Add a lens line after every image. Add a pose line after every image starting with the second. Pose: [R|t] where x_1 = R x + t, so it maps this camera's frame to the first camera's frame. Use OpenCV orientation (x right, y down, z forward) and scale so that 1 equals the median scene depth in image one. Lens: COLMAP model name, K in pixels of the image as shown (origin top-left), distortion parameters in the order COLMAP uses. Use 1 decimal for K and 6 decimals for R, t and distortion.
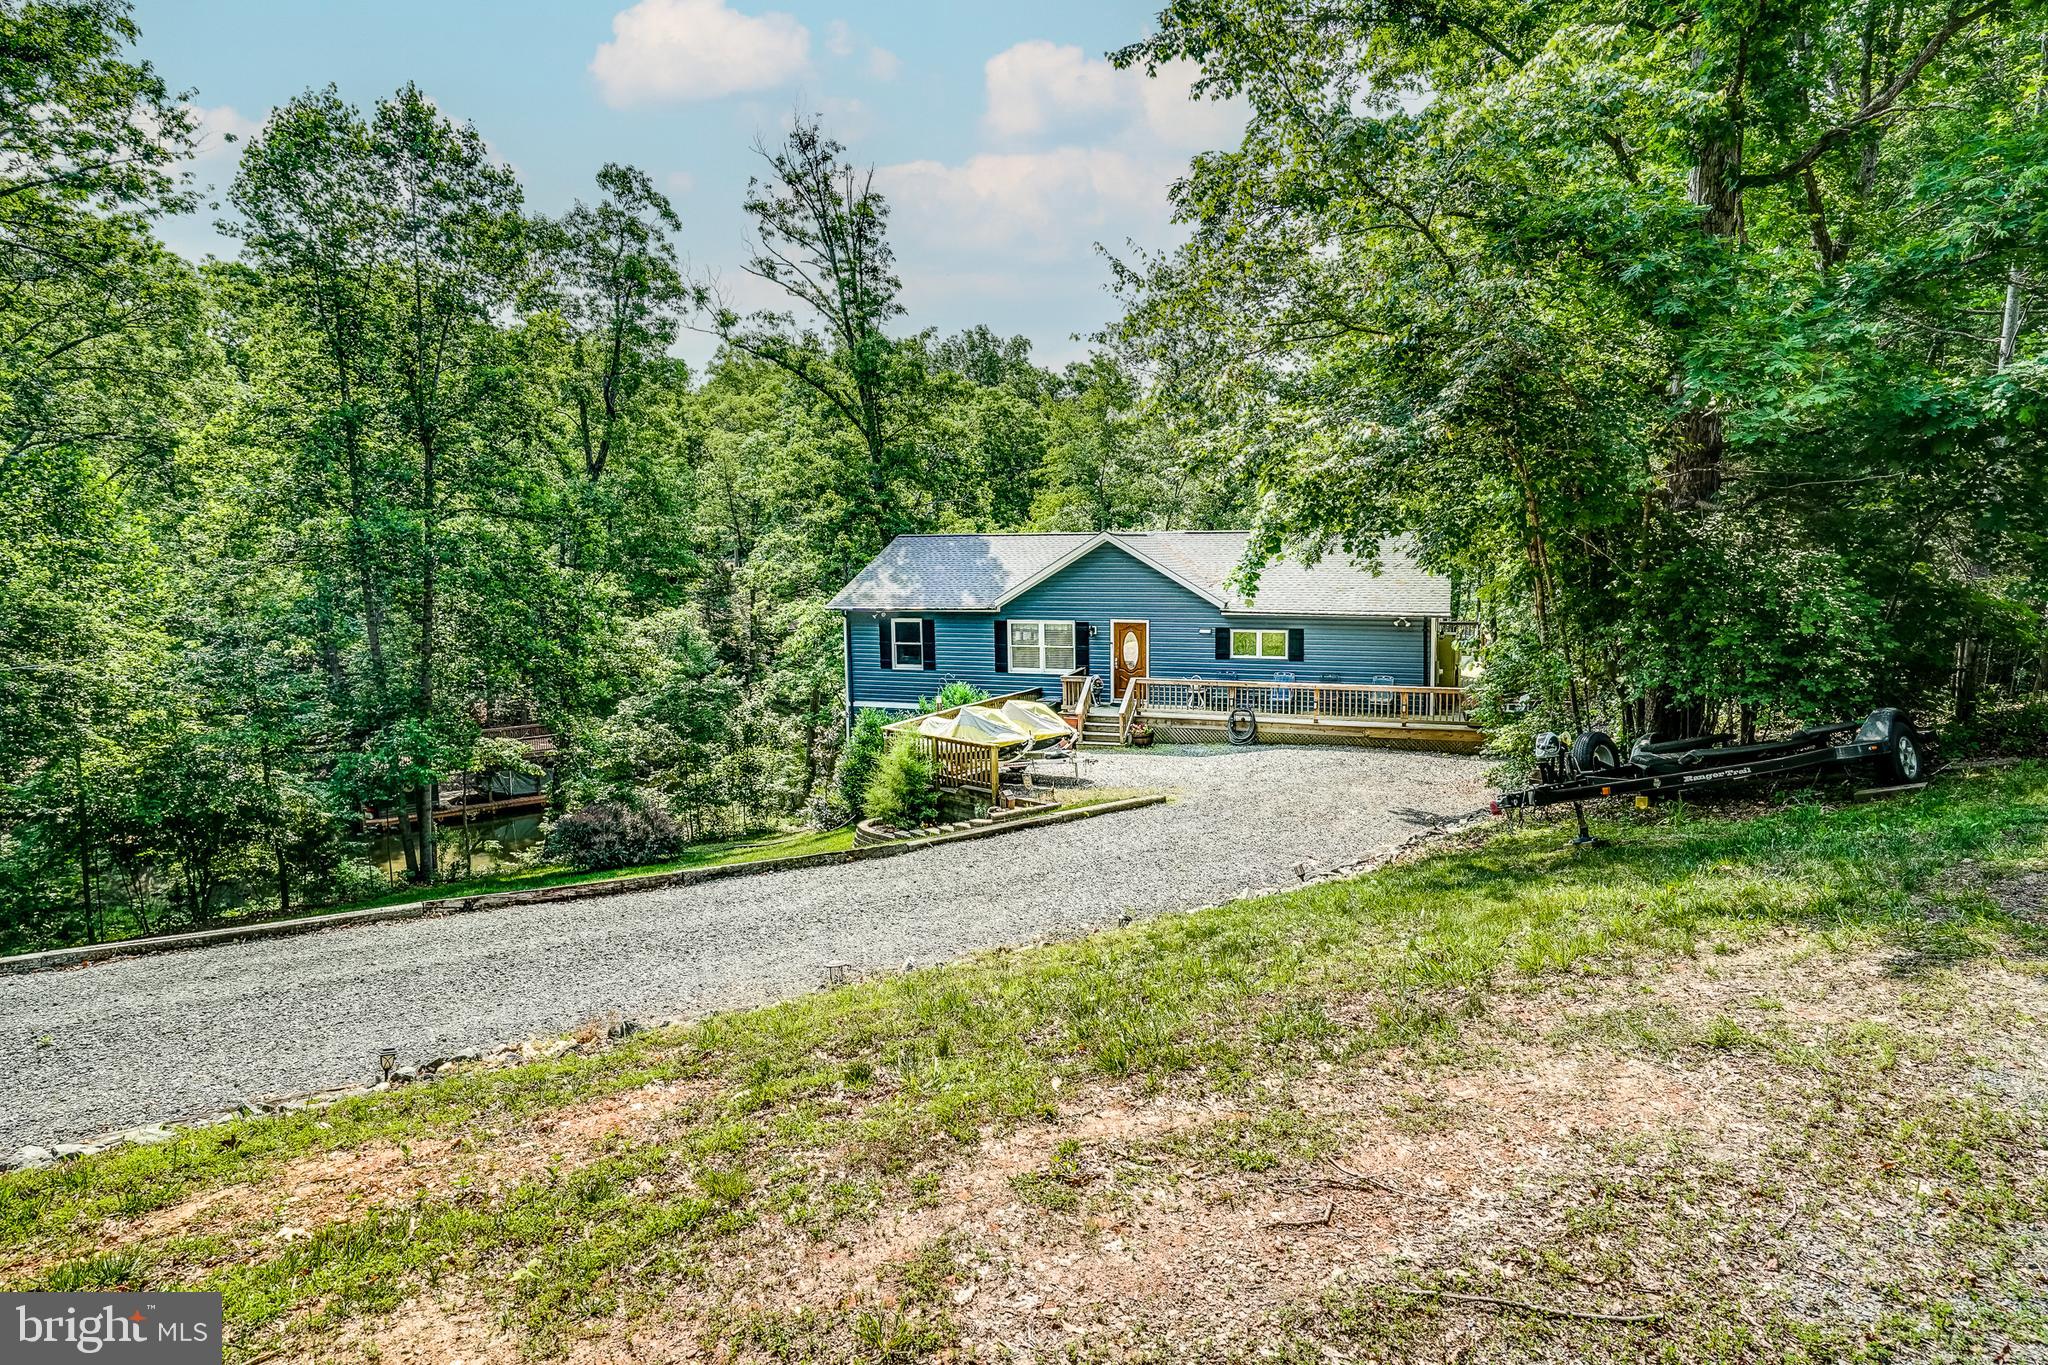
lens RADIAL K [[1145.3, 0, 1030.5], [0, 1145.3, 660.9], [0, 0, 1]] dist [0.001551, 0.000325]
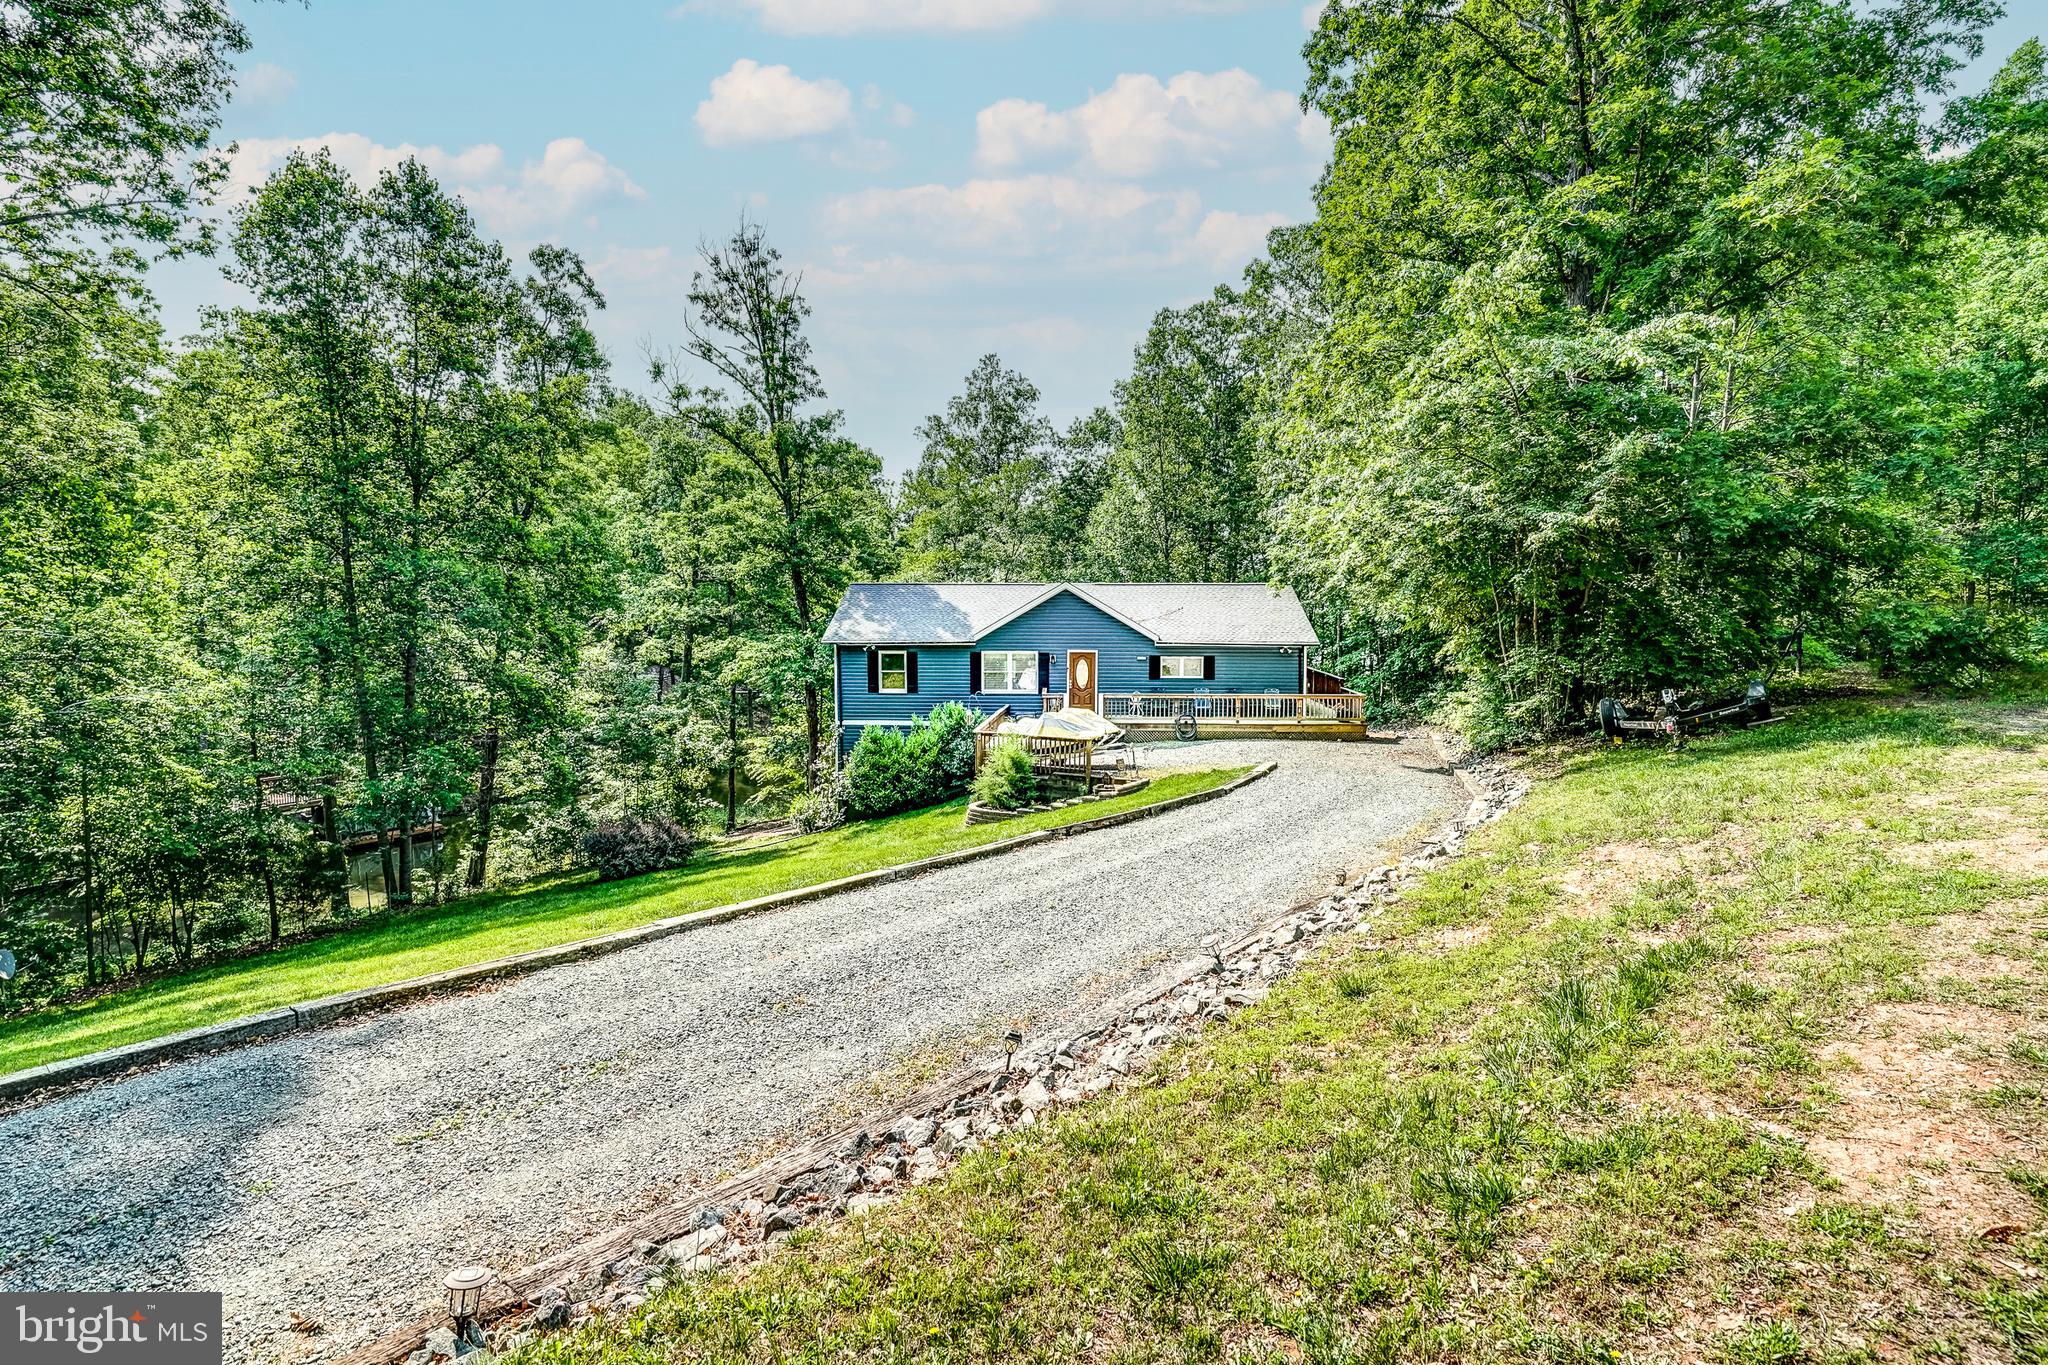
lens RADIAL K [[984.4, 0, 1024.0], [0, 984.4, 682.5], [0, 0, 1]] dist [-0.000865, 0.000143]
pose [[0.956118, -0.013785, 0.292659, -0.307618], [0.018553, 0.999736, -0.013521, 0.015033], [-0.292395, 0.018358, 0.956121, -0.050063]]
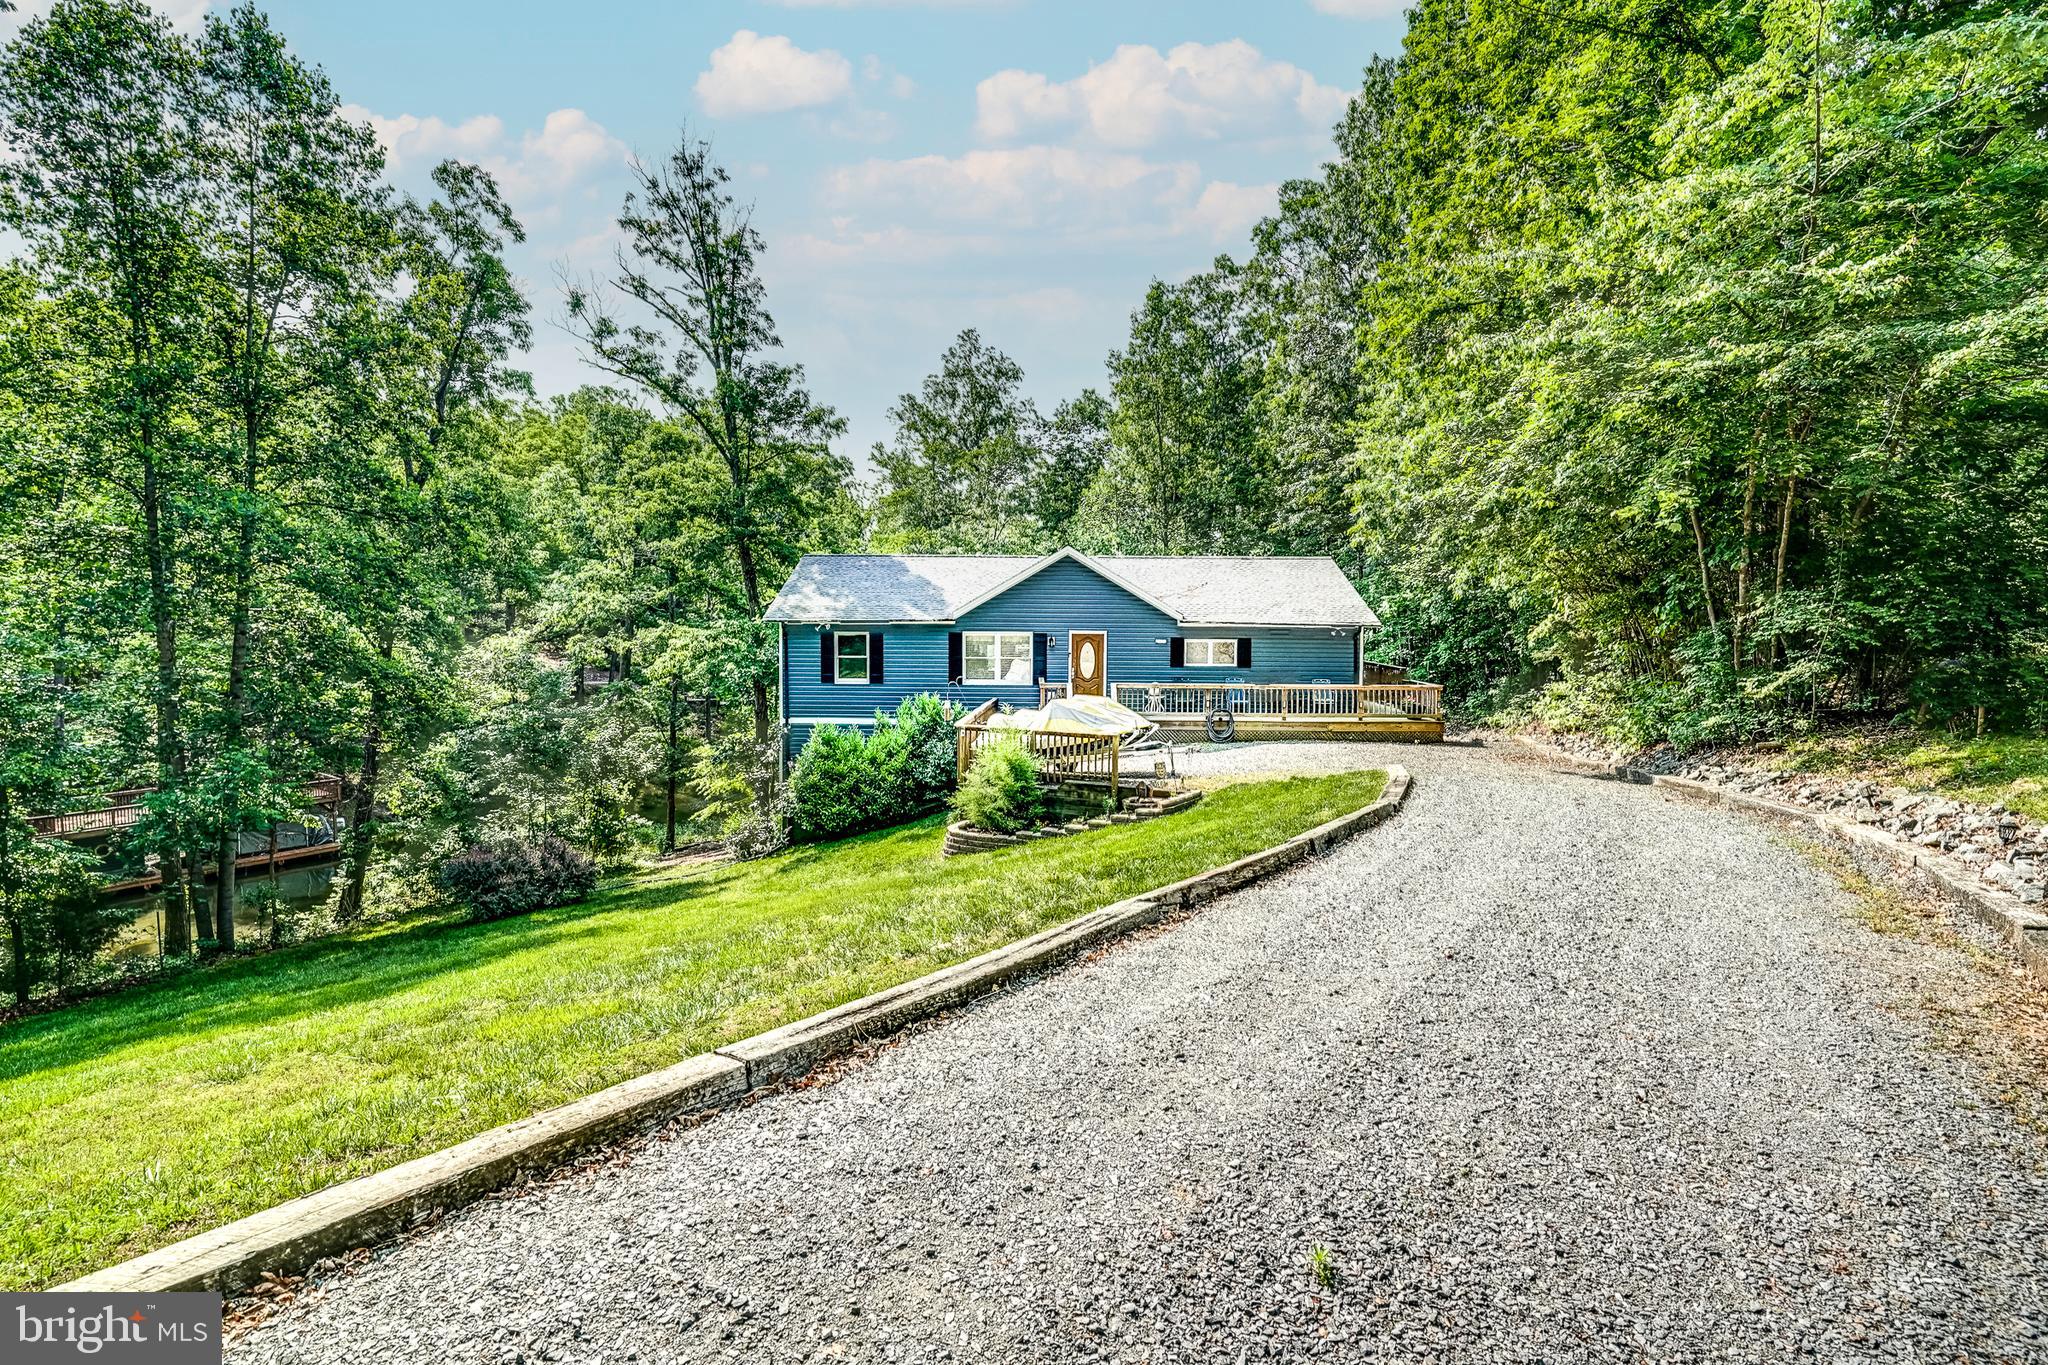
lens RADIAL K [[967.2, 0, 1029.9], [0, 967.2, 652.4], [0, 0, 1]] dist [-0.001610, 0.000631]
pose [[0.945143, 0.005613, 0.326608, -0.256721], [0.015140, 0.998025, -0.060966, 0.037432], [-0.326305, 0.062566, 0.943191, 0.180518]]
